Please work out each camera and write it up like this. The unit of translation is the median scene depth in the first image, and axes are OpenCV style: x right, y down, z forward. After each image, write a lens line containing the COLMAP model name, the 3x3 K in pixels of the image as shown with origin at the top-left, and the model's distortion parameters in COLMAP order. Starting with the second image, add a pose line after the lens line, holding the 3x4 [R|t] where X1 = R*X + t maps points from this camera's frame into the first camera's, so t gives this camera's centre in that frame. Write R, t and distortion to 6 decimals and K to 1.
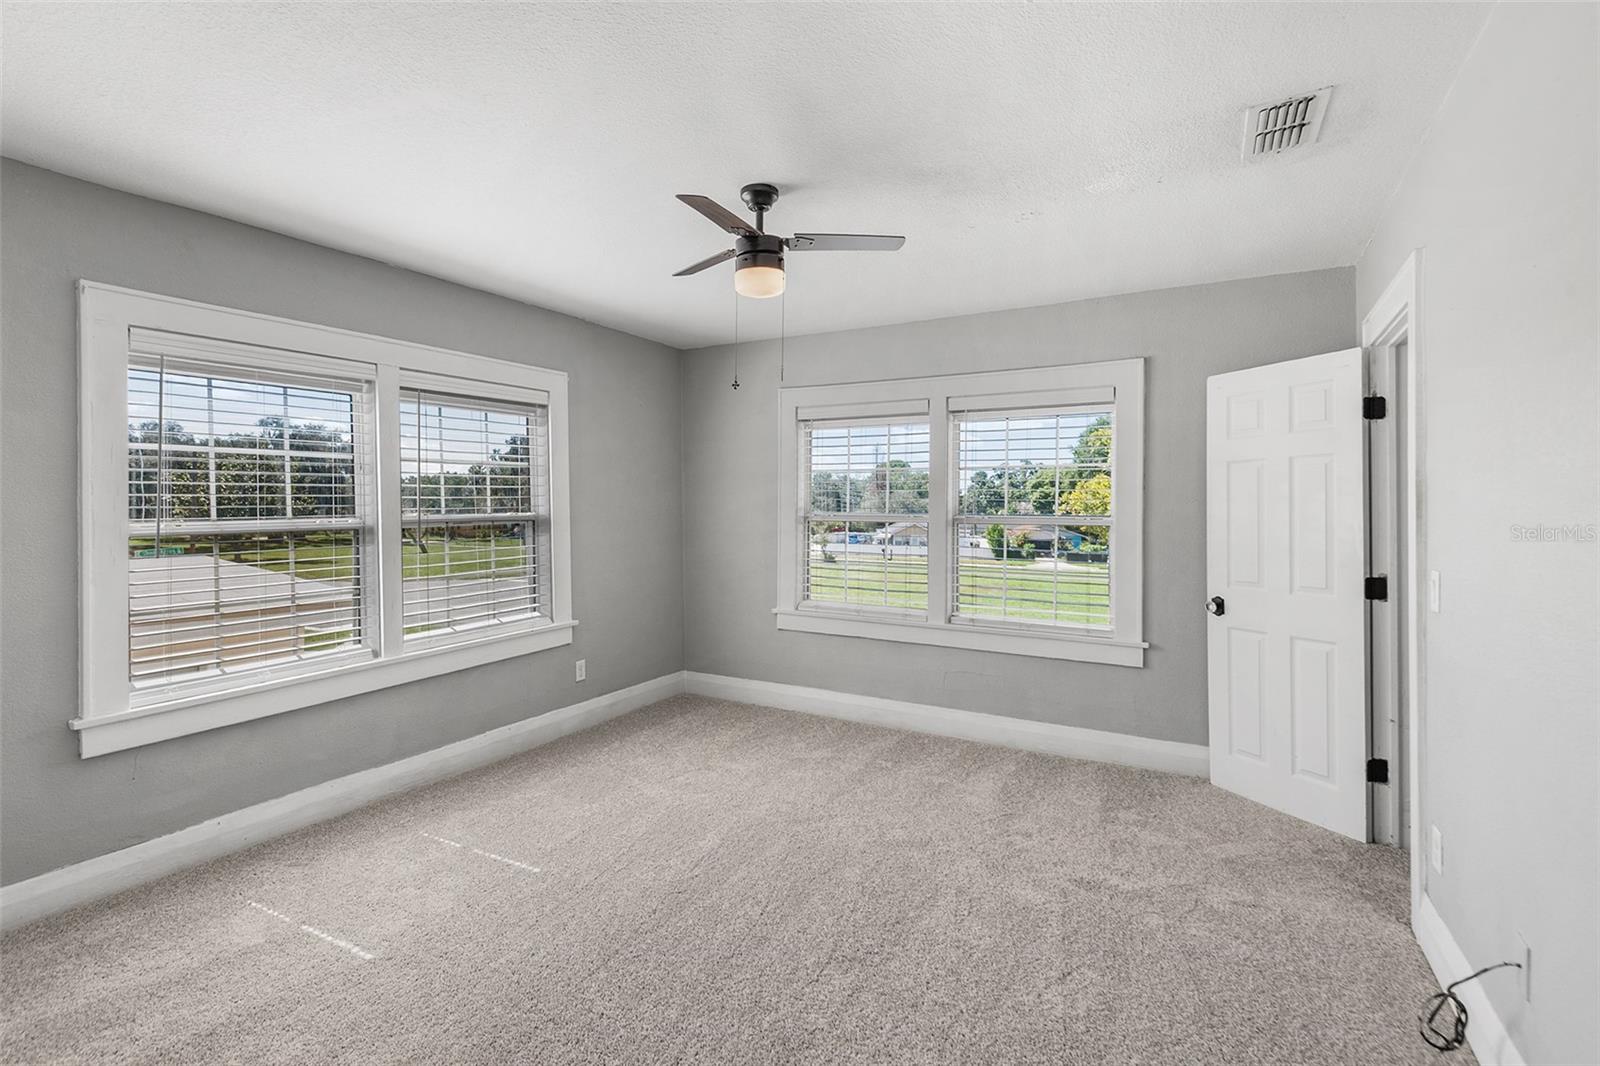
lens RADIAL K [[732.5, 0, 792.4], [0, 732.5, 530.1], [0, 0, 1]] dist [0.023725, -0.010634]
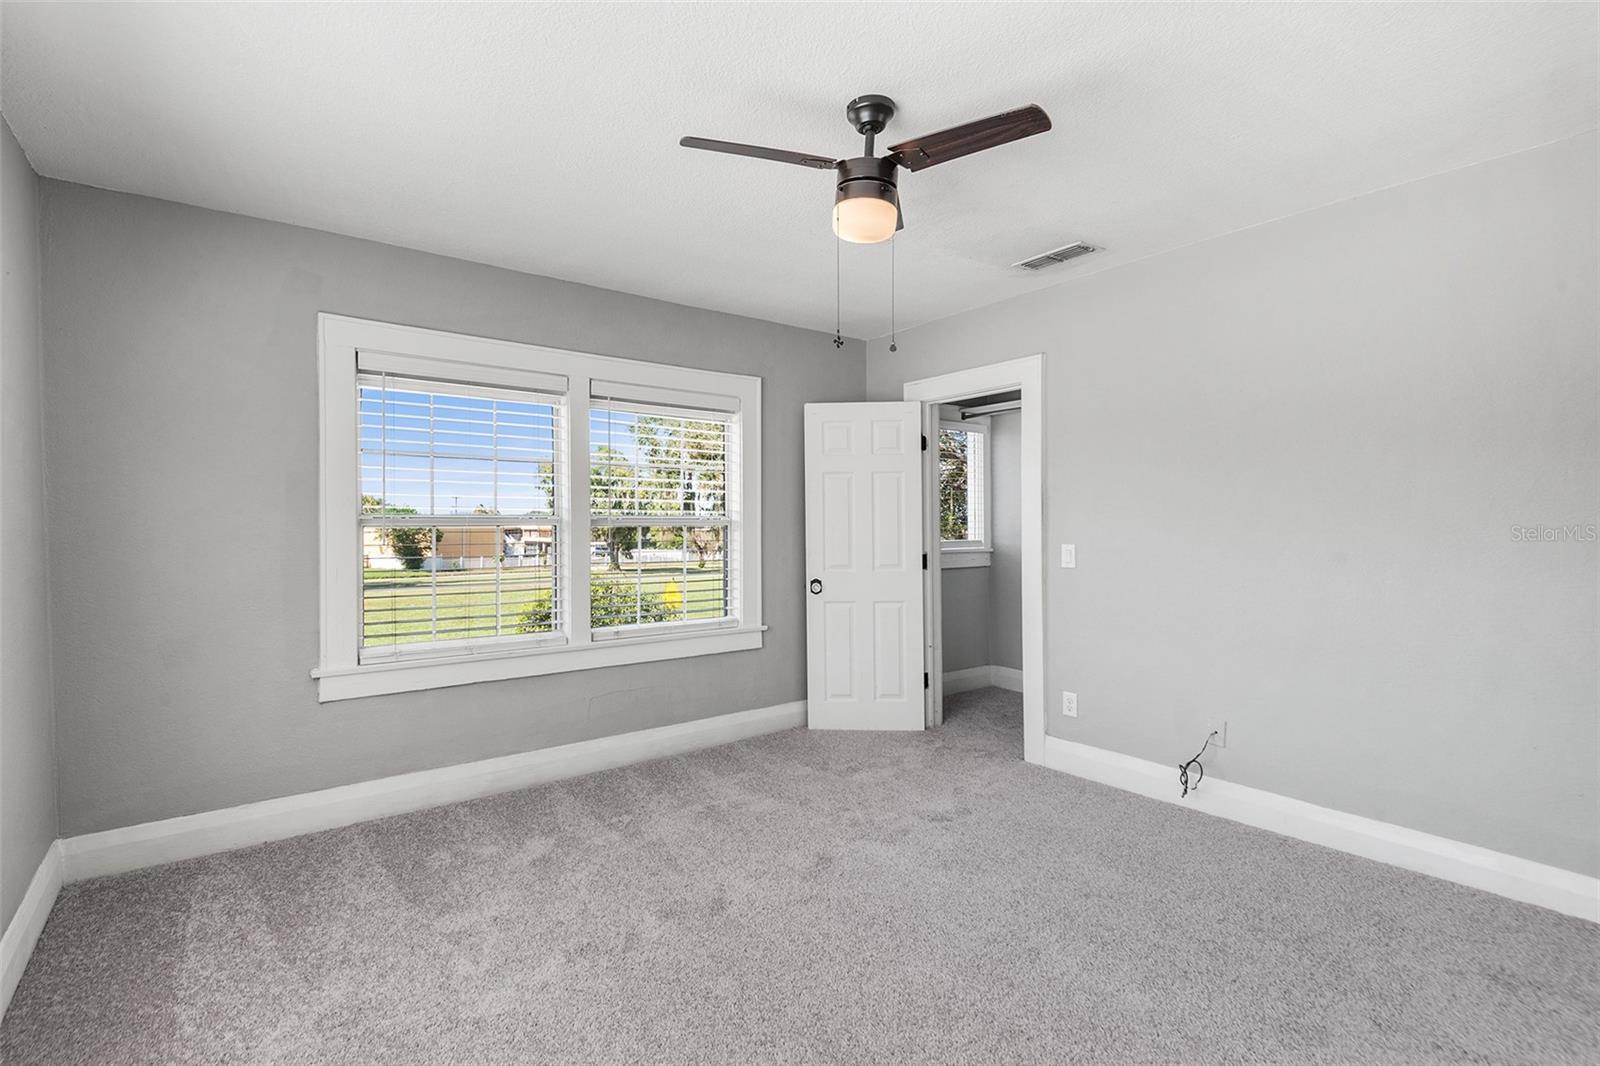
lens RADIAL K [[732.5, 0, 792.4], [0, 732.5, 530.1], [0, 0, 1]] dist [0.023725, -0.010634]
pose [[0.404645, -0.018945, 0.914278, -0.567257], [0.027084, 0.999595, 0.008726, -0.005246], [-0.914073, 0.021231, 0.404994, 0.514084]]
